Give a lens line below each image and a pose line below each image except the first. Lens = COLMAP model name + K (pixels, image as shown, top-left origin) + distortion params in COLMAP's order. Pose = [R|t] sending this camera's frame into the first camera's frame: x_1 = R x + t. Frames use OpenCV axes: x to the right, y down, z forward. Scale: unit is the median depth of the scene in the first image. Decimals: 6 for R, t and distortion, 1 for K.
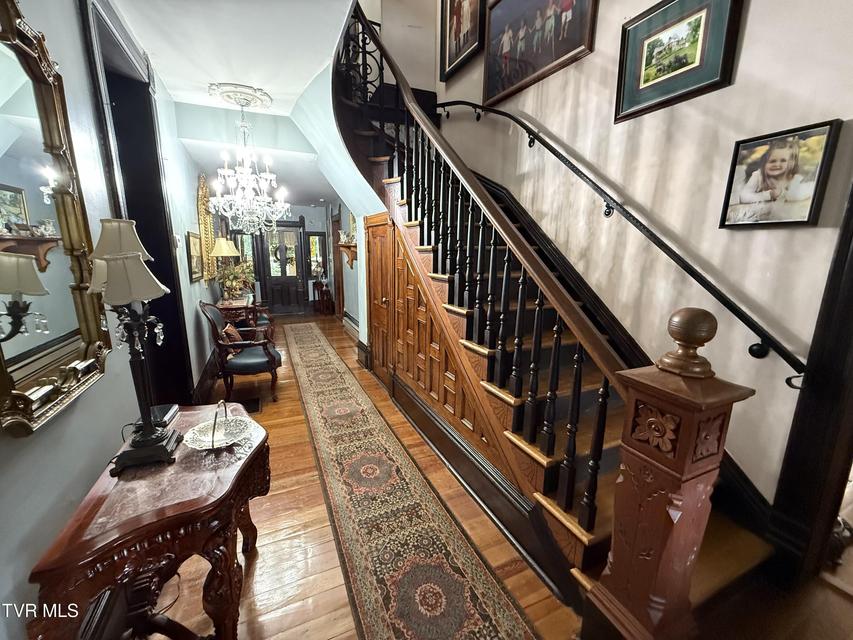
lens RADIAL K [[341.0, 0, 424.7], [0, 341.0, 318.9], [0, 0, 1]] dist [0.001162, 0.000031]
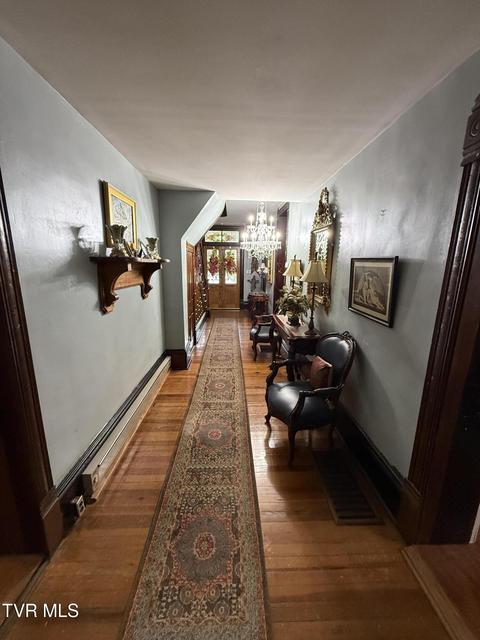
lens RADIAL K [[255.9, 0, 240.9], [0, 255.9, 318.4], [0, 0, 1]] dist [0.001162, 0.000031]
pose [[0.922715, 0.081404, -0.376790, 0.309281], [-0.079070, 0.996633, 0.021685, -0.046748], [0.377287, 0.009783, 0.926045, 0.102325]]
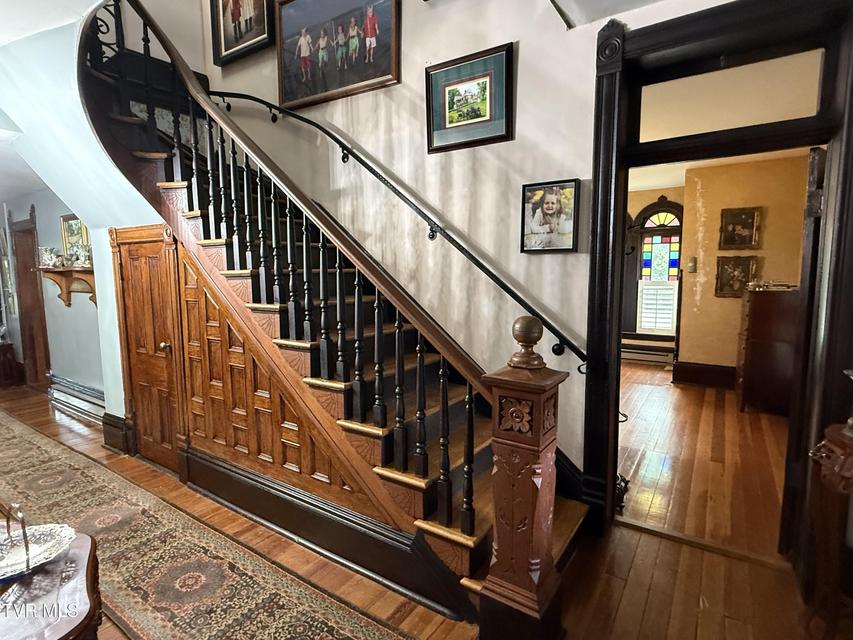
lens RADIAL K [[444.3, 0, 425.4], [0, 444.3, 318.8], [0, 0, 1]] dist [0.000748, 0.000872]
pose [[0.856145, -0.072110, 0.511679, -0.193892], [0.119297, 0.991047, -0.059942, 0.016234], [-0.502776, 0.112361, 0.857083, -0.119144]]
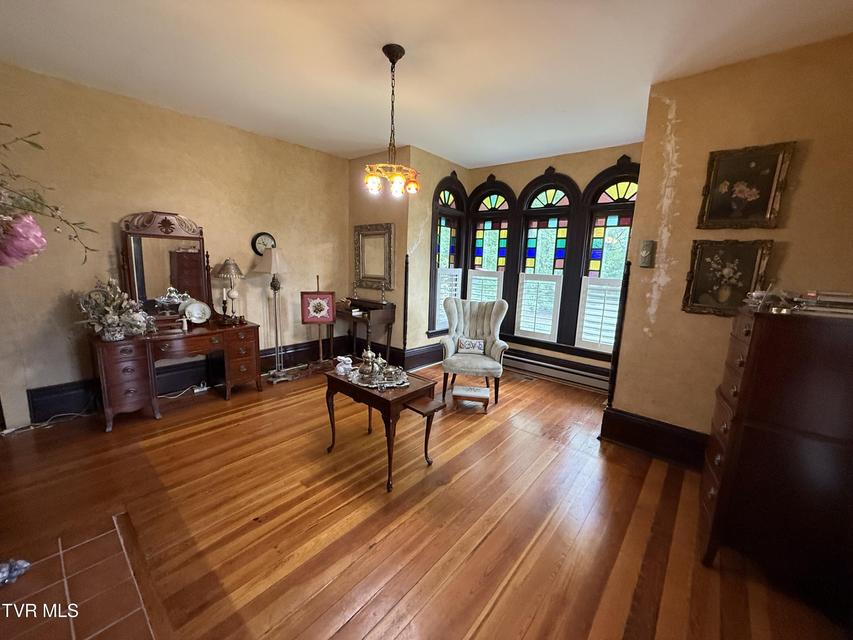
lens RADIAL K [[341.0, 0, 424.7], [0, 341.0, 318.9], [0, 0, 1]] dist [0.001162, 0.000031]
pose [[0.910443, -0.049957, 0.410606, 1.467799], [0.058640, 0.998242, -0.008570, -0.089038], [-0.409456, 0.031881, 0.911773, 0.609970]]
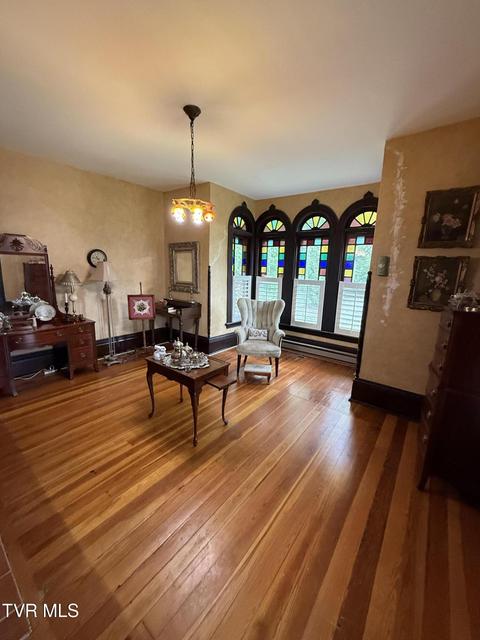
lens RADIAL K [[255.9, 0, 240.9], [0, 255.9, 318.4], [0, 0, 1]] dist [0.001162, 0.000031]
pose [[0.887009, -0.074332, 0.455730, 1.500397], [0.072690, 0.997130, 0.021156, -0.107906], [-0.455995, 0.014362, 0.889866, 0.594643]]
